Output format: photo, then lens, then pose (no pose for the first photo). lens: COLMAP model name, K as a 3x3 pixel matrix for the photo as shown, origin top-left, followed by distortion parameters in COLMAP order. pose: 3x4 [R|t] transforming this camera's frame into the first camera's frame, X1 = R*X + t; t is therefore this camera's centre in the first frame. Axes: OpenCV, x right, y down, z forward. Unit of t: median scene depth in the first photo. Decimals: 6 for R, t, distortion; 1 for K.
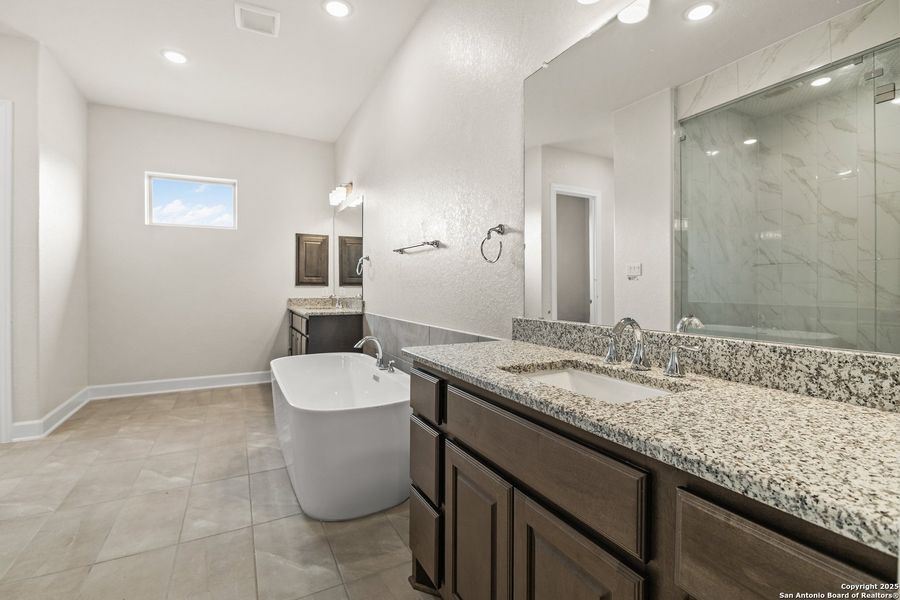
lens RADIAL K [[410.3, 0, 450.3], [0, 410.3, 294.4], [0, 0, 1]] dist [-0.003388, -0.000996]
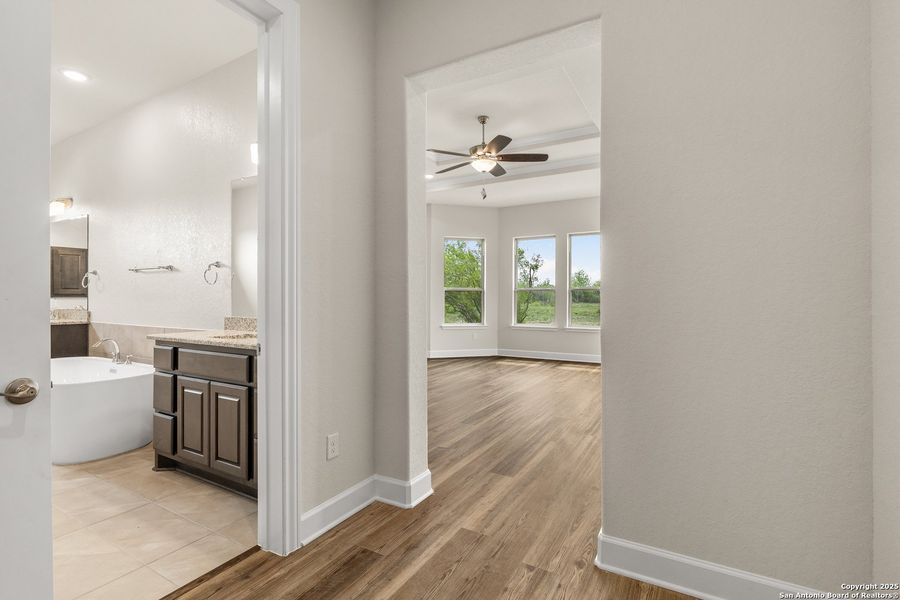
lens RADIAL K [[410.3, 0, 450.3], [0, 410.3, 294.4], [0, 0, 1]] dist [-0.003388, -0.000996]
pose [[0.841508, 0.000823, 0.540244, 0.018209], [0.011834, 0.999731, -0.019957, 0.006851], [-0.540115, 0.023188, 0.841272, -0.862335]]
